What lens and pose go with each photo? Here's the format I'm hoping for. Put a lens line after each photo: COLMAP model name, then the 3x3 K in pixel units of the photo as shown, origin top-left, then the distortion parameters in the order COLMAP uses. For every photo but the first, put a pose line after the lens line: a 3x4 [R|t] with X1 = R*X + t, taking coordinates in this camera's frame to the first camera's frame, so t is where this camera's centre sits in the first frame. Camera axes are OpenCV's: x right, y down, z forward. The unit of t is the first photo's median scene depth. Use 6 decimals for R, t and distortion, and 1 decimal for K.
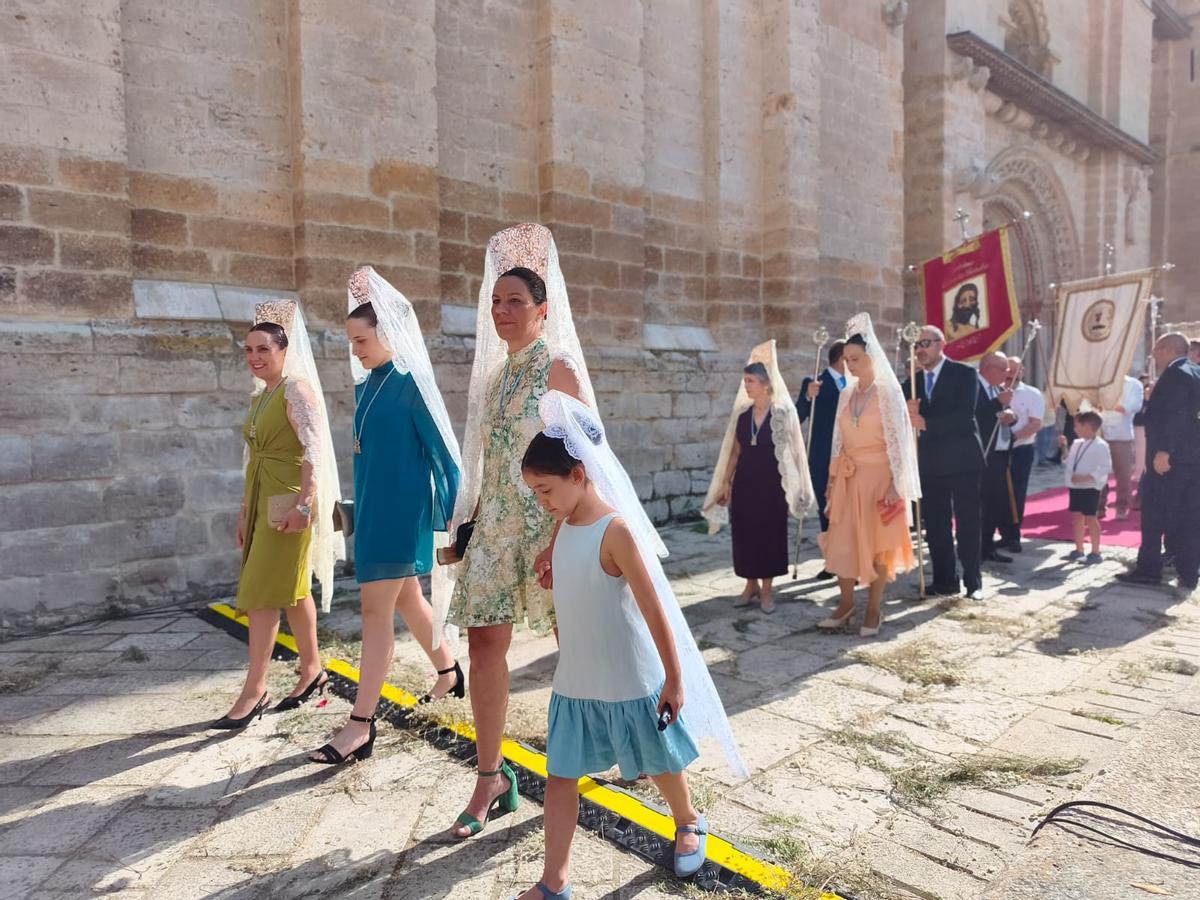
lens RADIAL K [[830.6, 0, 600.0], [0, 830.6, 450.0], [0, 0, 1]] dist [-0.034404, 0.030423]
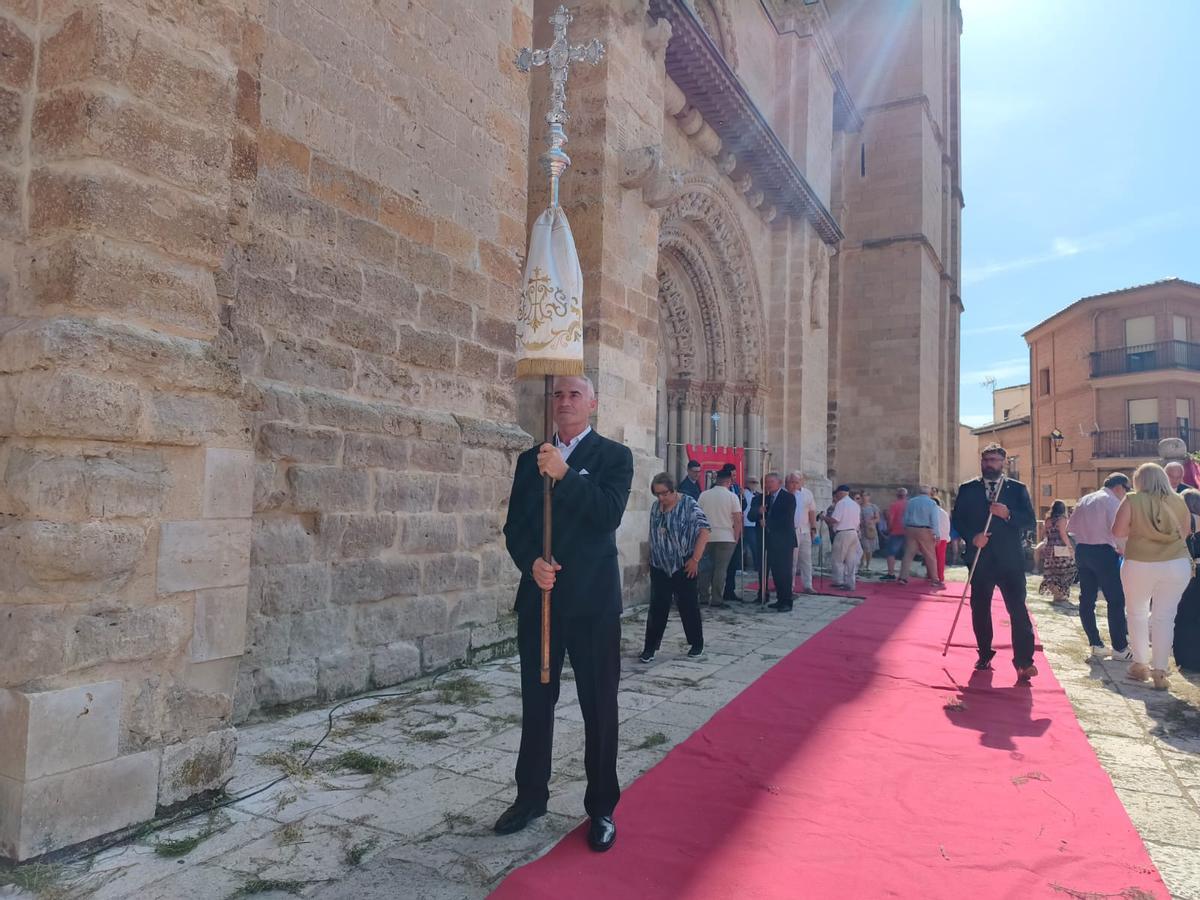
lens RADIAL K [[804.1, 0, 595.0], [0, 804.1, 446.9], [0, 0, 1]] dist [0.078240, -0.147456]
pose [[0.936707, 0.065523, 0.343929, 0.162025], [-0.024500, 0.992191, -0.122300, -0.018473], [-0.349257, 0.106133, 0.930997, 0.341135]]
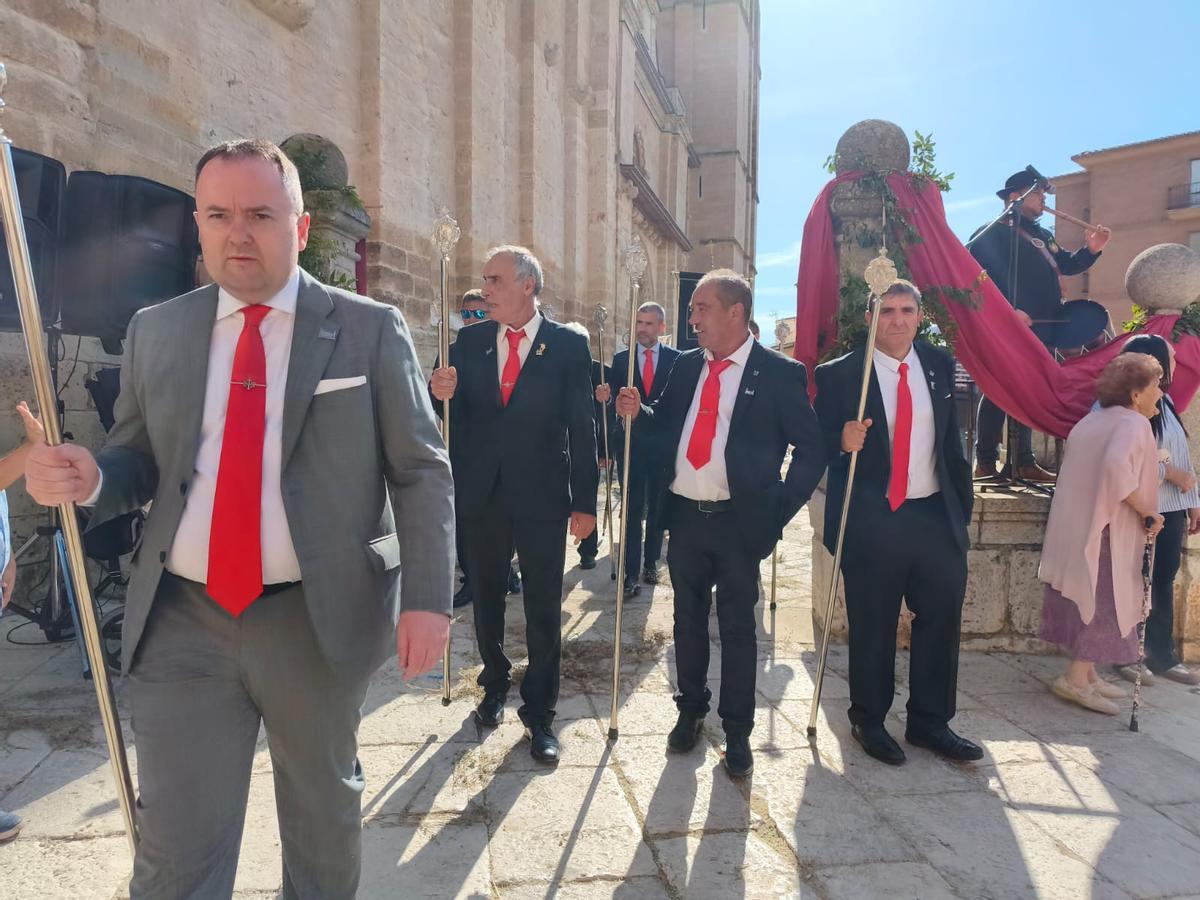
lens RADIAL K [[816.9, 0, 605.4], [0, 816.9, 461.8], [0, 0, 1]] dist [0.002888, -0.013231]
pose [[0.825408, -0.009249, 0.564461, -0.375738], [0.005261, 0.999948, 0.008693, 0.036581], [-0.564512, -0.004205, 0.825414, -0.206507]]
